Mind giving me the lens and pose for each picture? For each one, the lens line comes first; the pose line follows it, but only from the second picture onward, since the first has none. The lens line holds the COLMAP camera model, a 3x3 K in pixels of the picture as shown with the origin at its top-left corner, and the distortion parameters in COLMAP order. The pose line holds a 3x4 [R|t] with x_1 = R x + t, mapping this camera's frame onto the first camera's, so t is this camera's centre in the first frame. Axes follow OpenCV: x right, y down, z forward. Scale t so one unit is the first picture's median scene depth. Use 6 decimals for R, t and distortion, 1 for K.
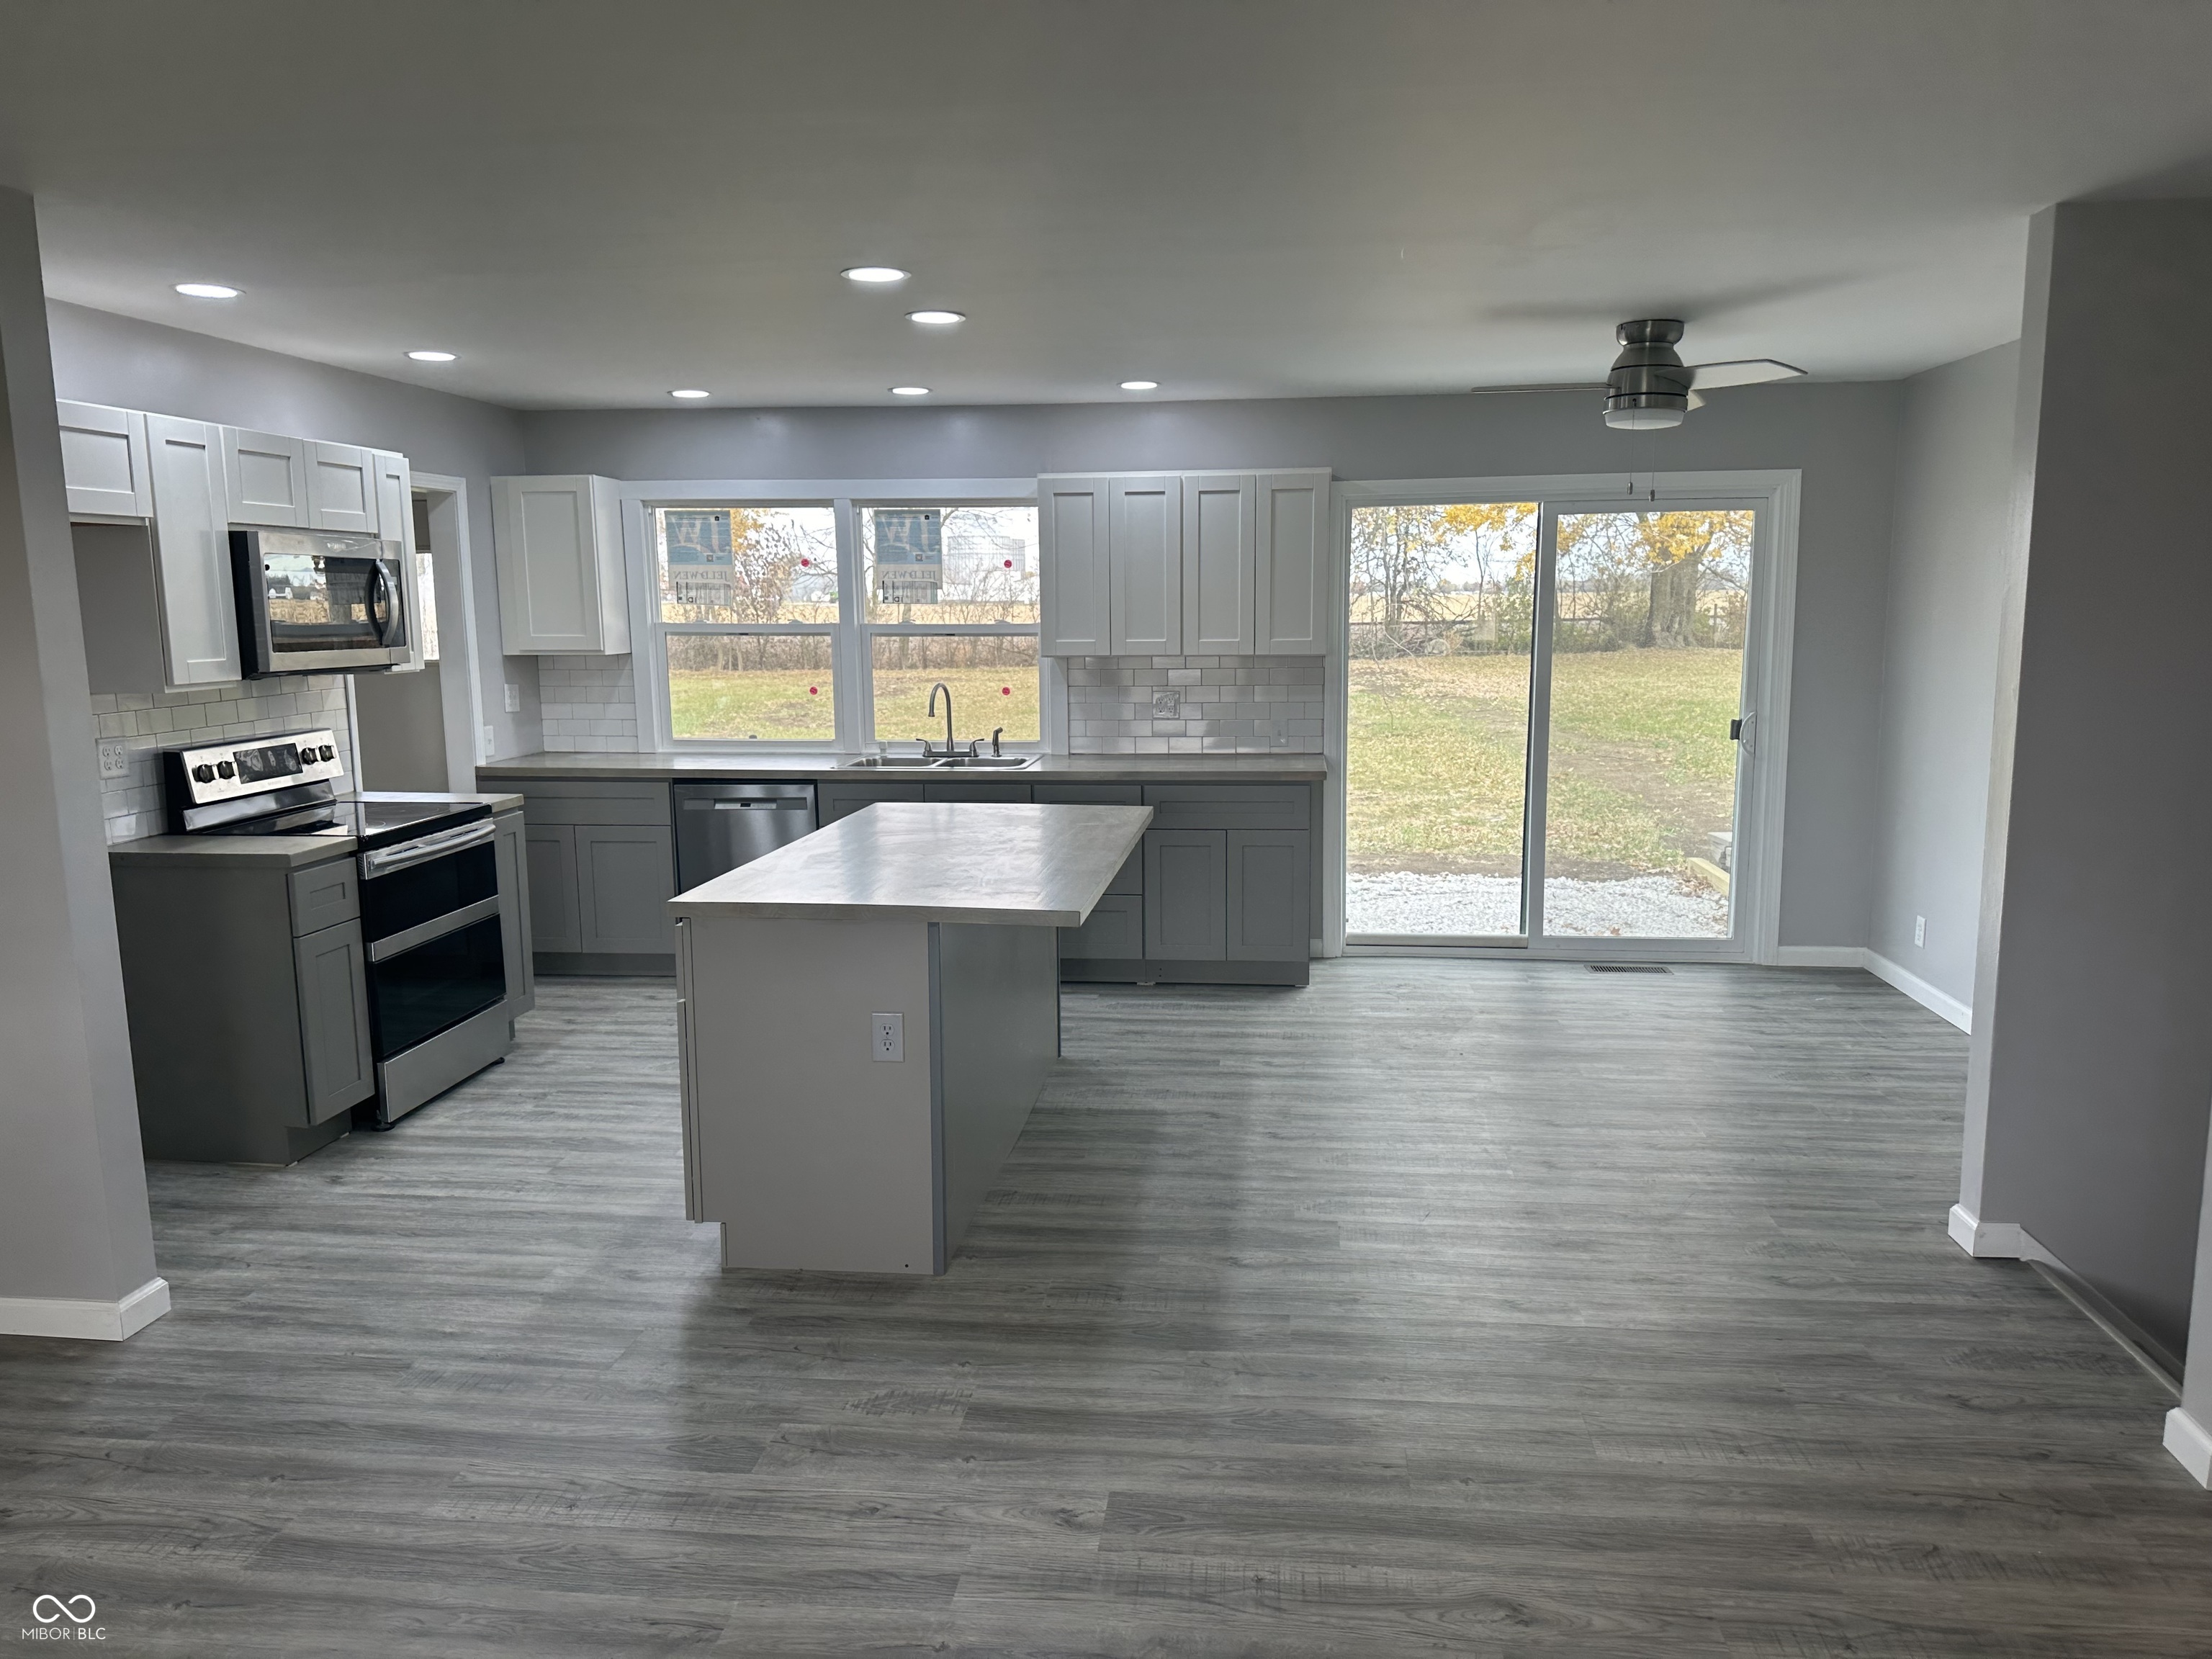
lens RADIAL K [[1536.5, 0, 1106.0], [0, 1536.5, 829.5], [0, 0, 1]] dist [0.095150, -0.105888]
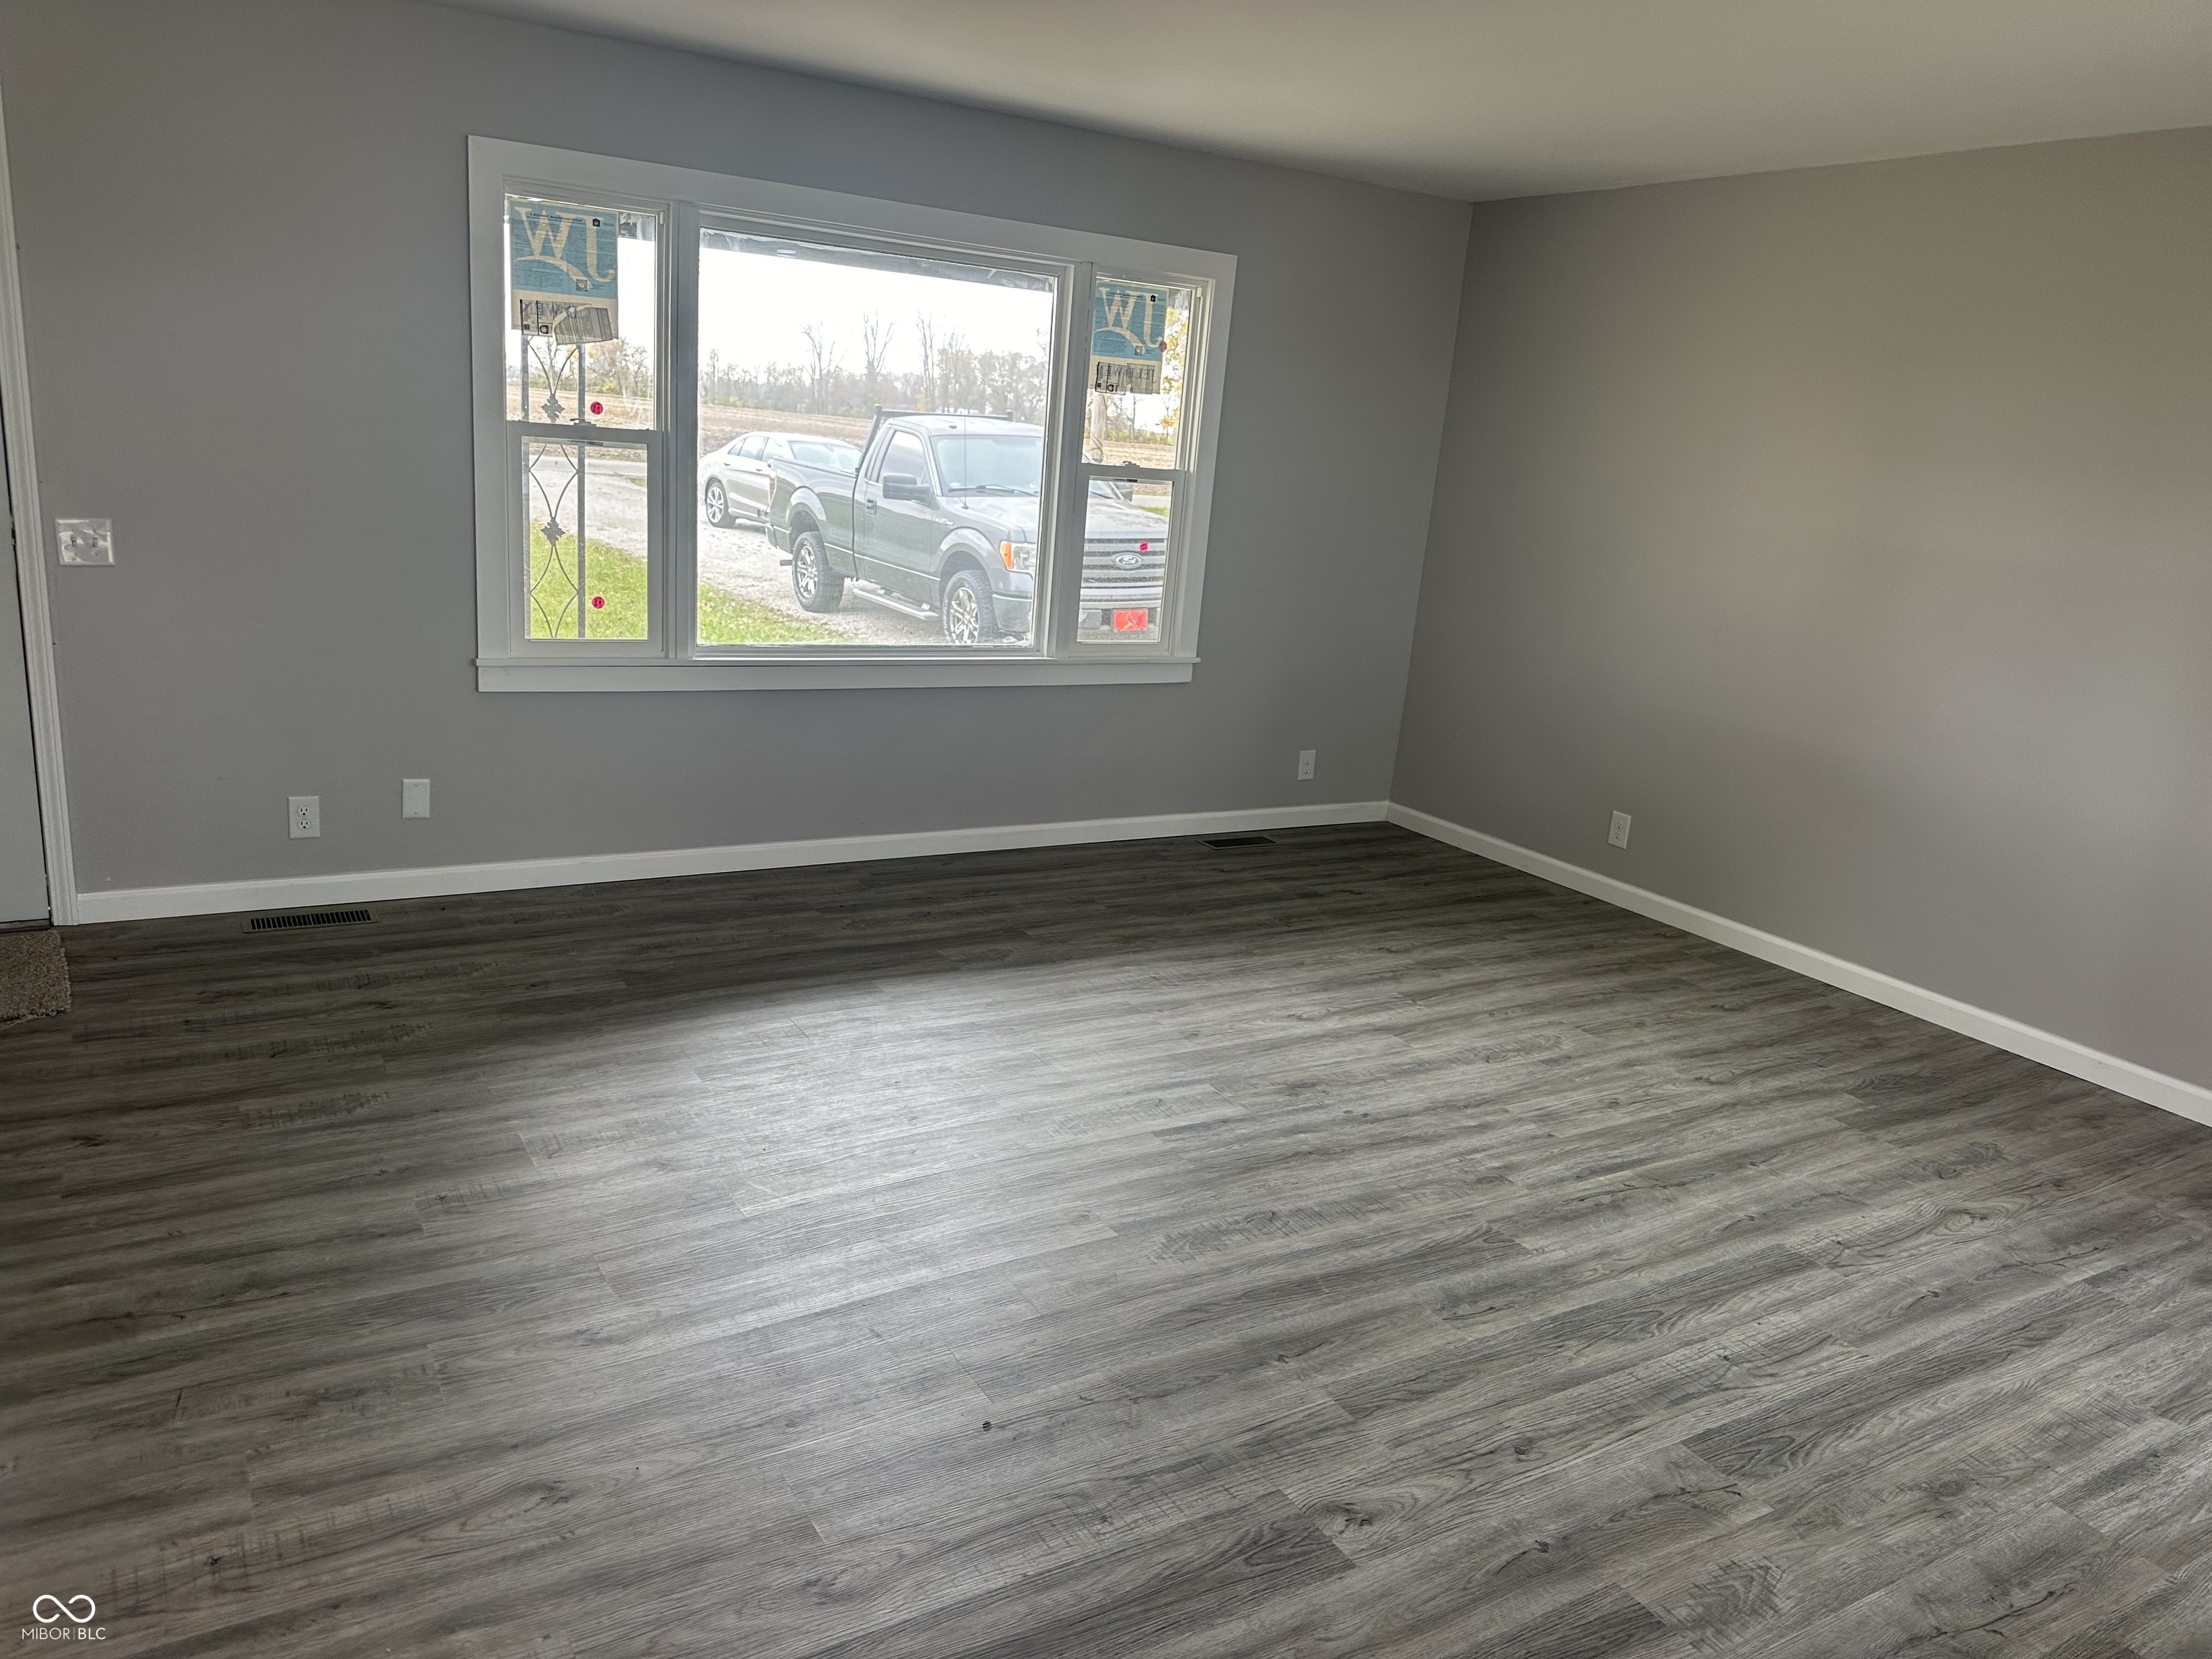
lens RADIAL K [[1536.5, 0, 1106.0], [0, 1536.5, 829.5], [0, 0, 1]] dist [0.095150, -0.105888]
pose [[-0.786883, 0.100576, -0.608851, 0.998993], [-0.159693, 0.919834, 0.358335, -0.309921], [0.596081, 0.379197, -0.707740, 2.504001]]
